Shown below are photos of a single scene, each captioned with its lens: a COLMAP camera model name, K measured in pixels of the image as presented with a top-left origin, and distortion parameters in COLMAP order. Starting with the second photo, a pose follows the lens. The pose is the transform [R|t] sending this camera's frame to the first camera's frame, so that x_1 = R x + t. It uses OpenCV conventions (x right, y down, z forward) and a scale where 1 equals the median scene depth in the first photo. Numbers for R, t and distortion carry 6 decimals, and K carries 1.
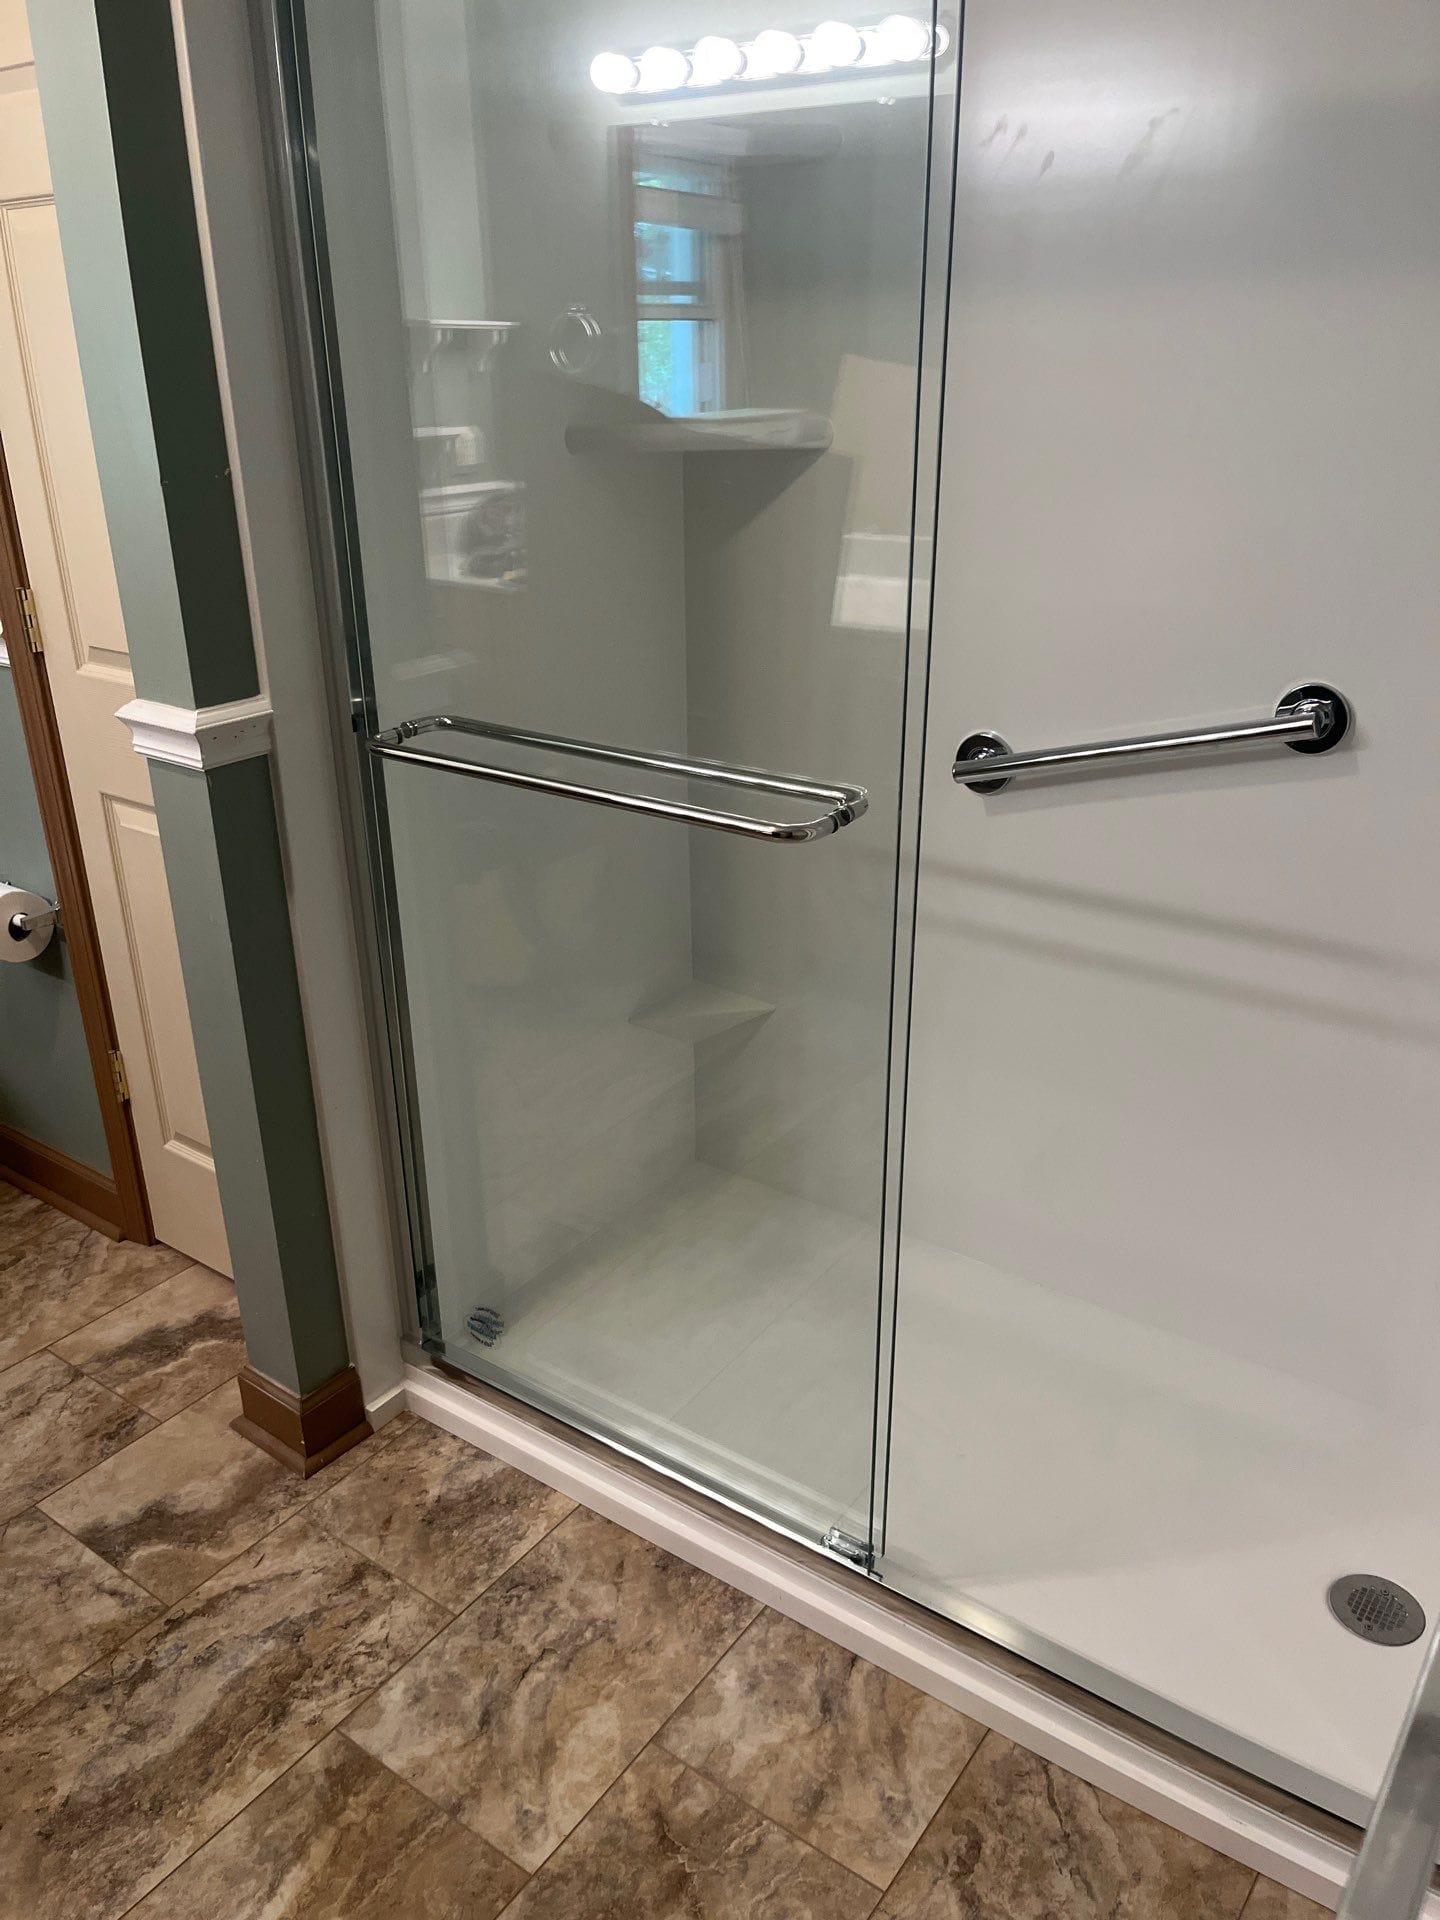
lens RADIAL K [[1494.6, 0, 720.0], [0, 1494.6, 960.0], [0, 0, 1]] dist [0.032225, -0.031074]
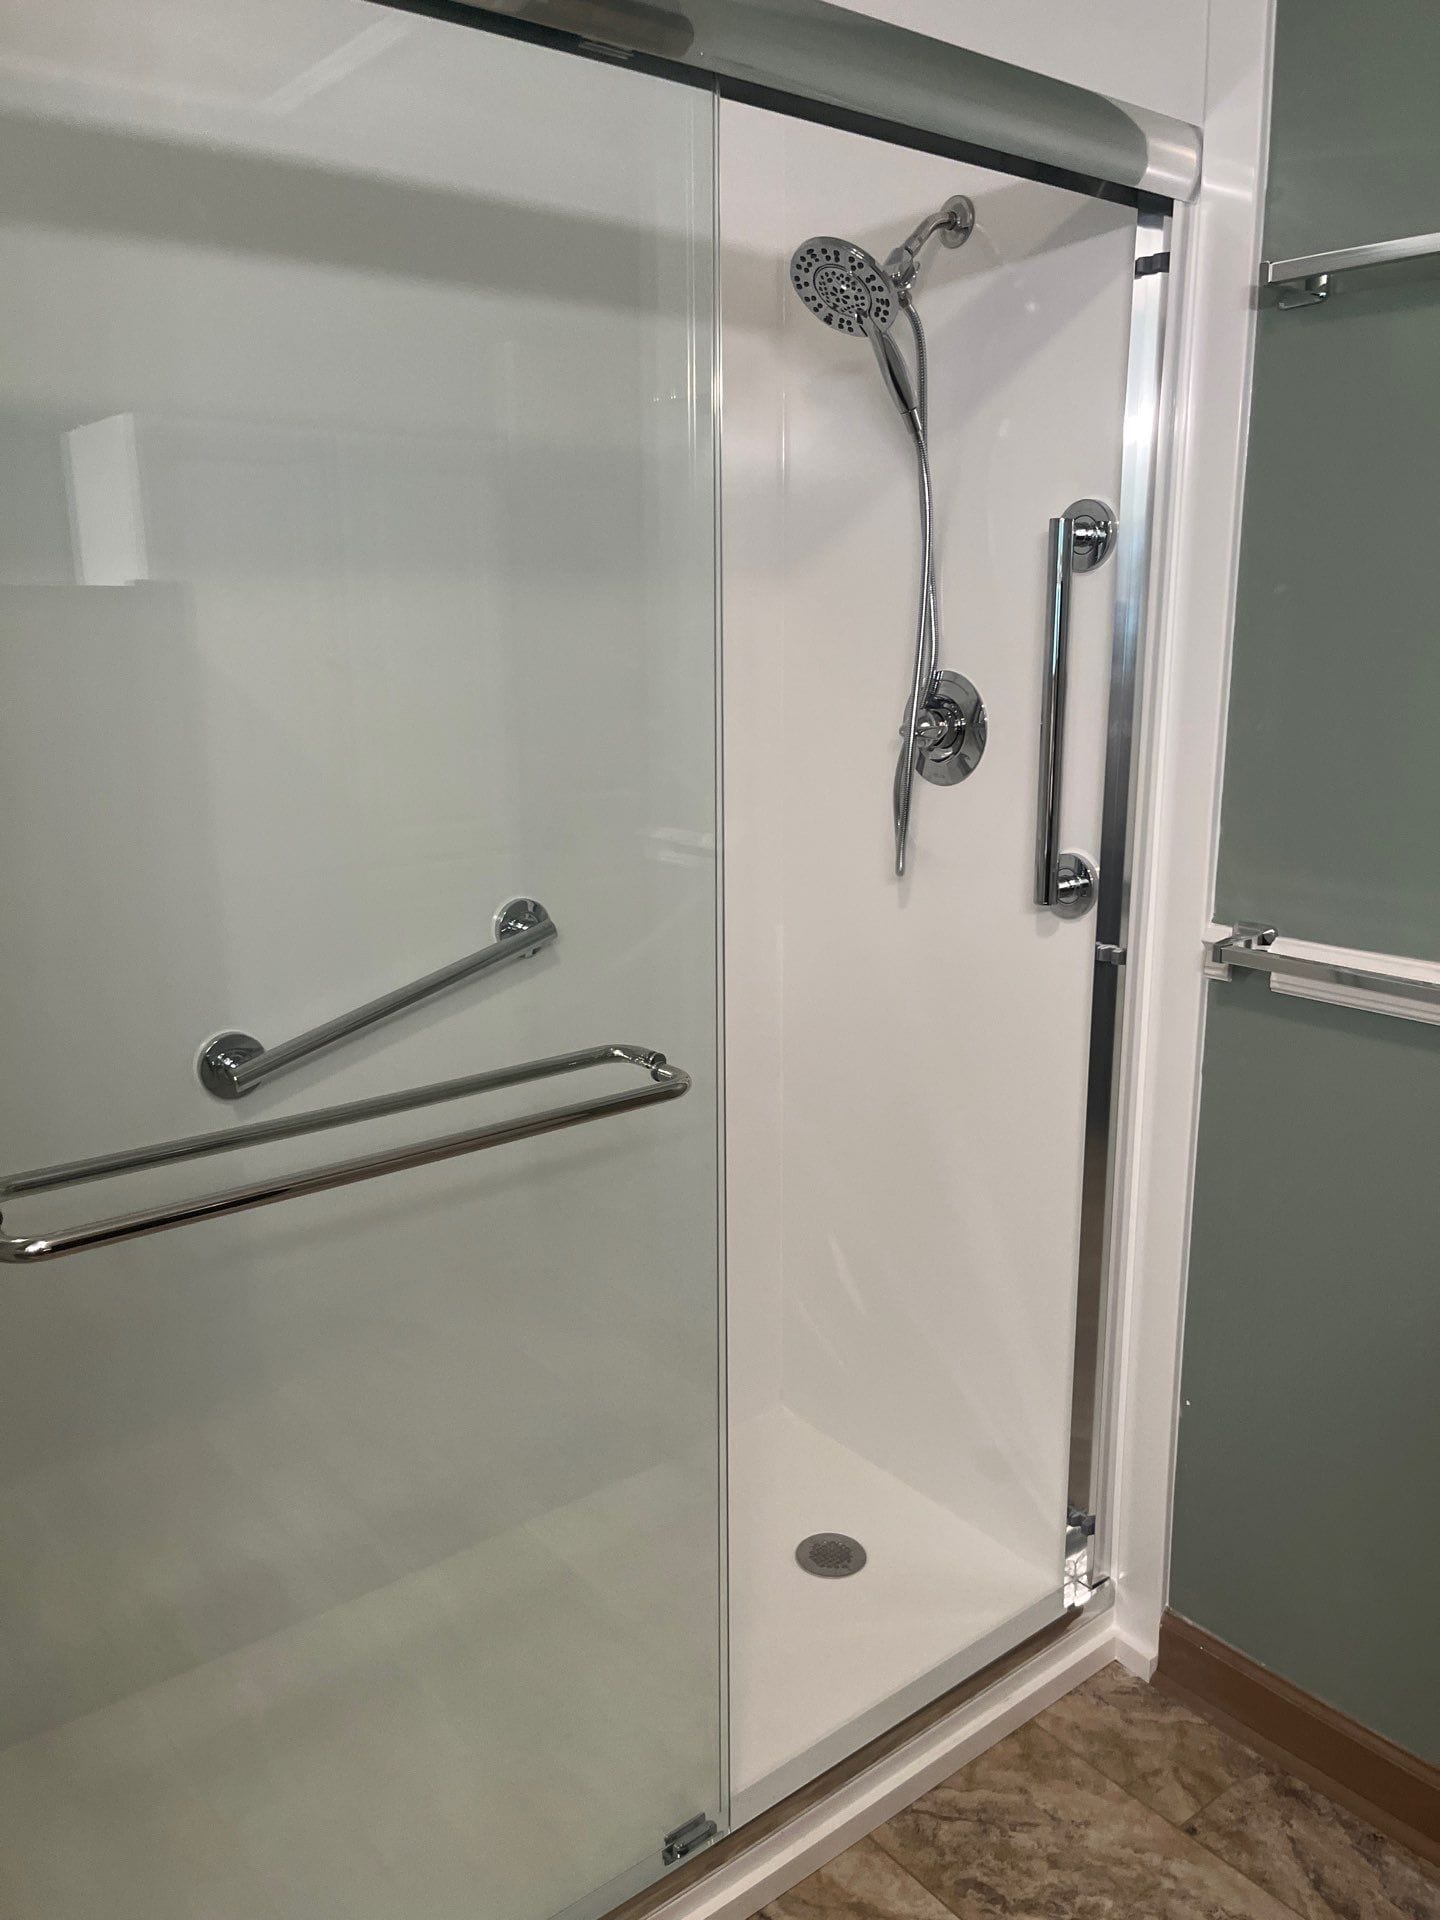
lens RADIAL K [[1477.0, 0, 726.3], [0, 1477.0, 950.2], [0, 0, 1]] dist [0.089158, -0.125841]
pose [[0.274748, -0.202724, 0.939902, -0.792315], [0.383776, 0.919402, 0.086119, -0.221741], [-0.881606, 0.337051, 0.330405, 0.563115]]
